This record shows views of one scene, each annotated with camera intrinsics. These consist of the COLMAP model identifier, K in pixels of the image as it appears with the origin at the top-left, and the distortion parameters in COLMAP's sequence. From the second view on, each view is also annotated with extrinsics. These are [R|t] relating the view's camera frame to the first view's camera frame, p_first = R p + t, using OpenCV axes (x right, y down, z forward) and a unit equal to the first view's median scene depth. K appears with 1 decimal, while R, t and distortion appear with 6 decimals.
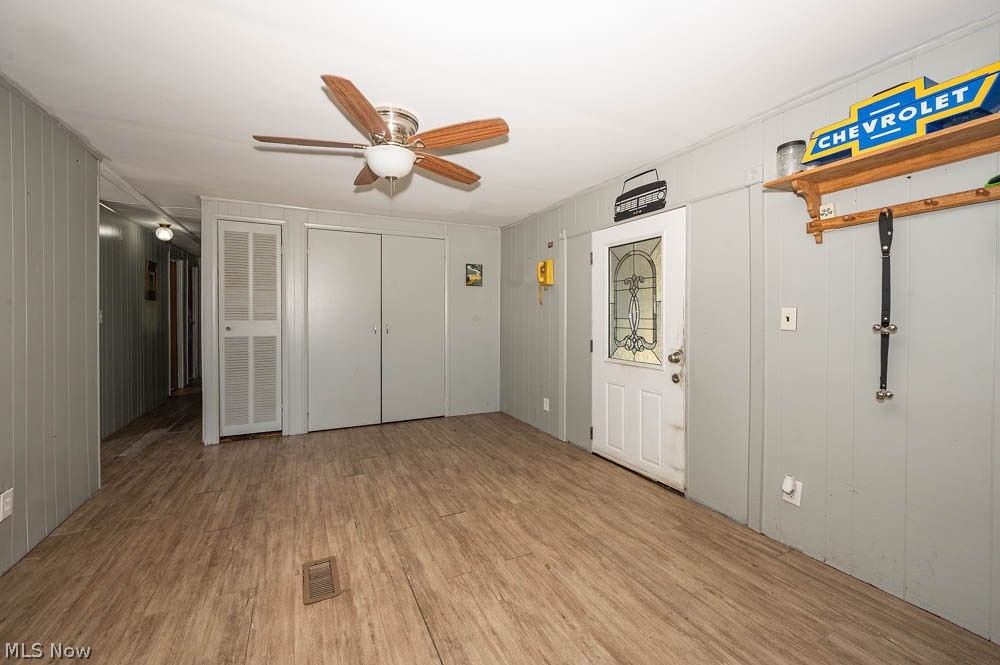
lens RADIAL K [[402.6, 0, 496.4], [0, 402.6, 314.4], [0, 0, 1]] dist [0.000279, 0.000153]
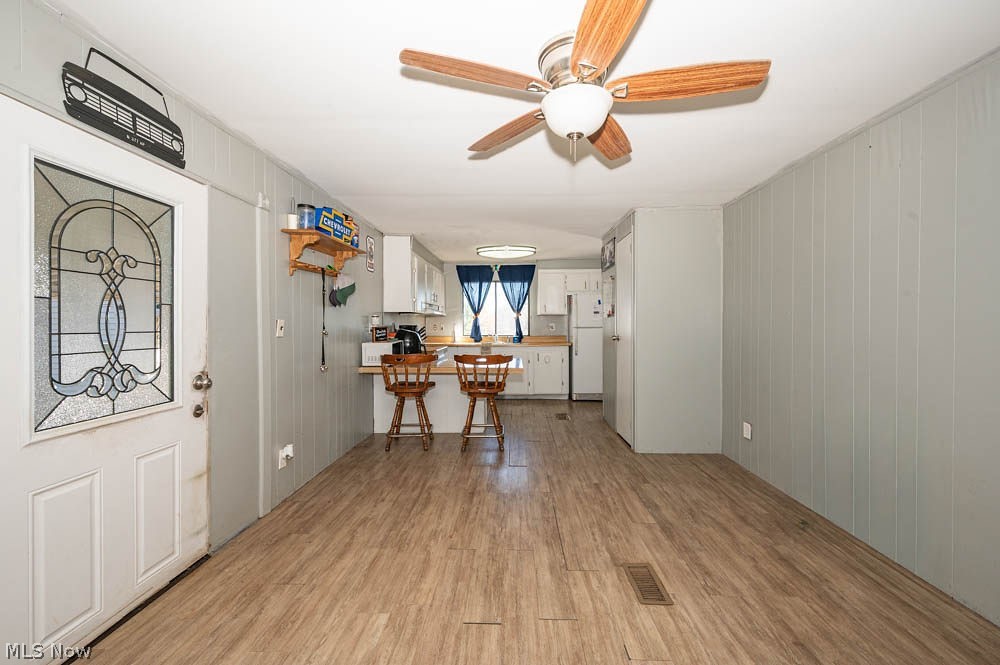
lens RADIAL K [[402.0, 0, 503.9], [0, 402.0, 329.6], [0, 0, 1]] dist [0.000834, 0.000148]
pose [[-0.885011, -0.005101, 0.465542, -0.468586], [0.000288, 0.999934, 0.011505, 0.001145], [-0.465570, 0.010316, -0.884951, 1.643051]]
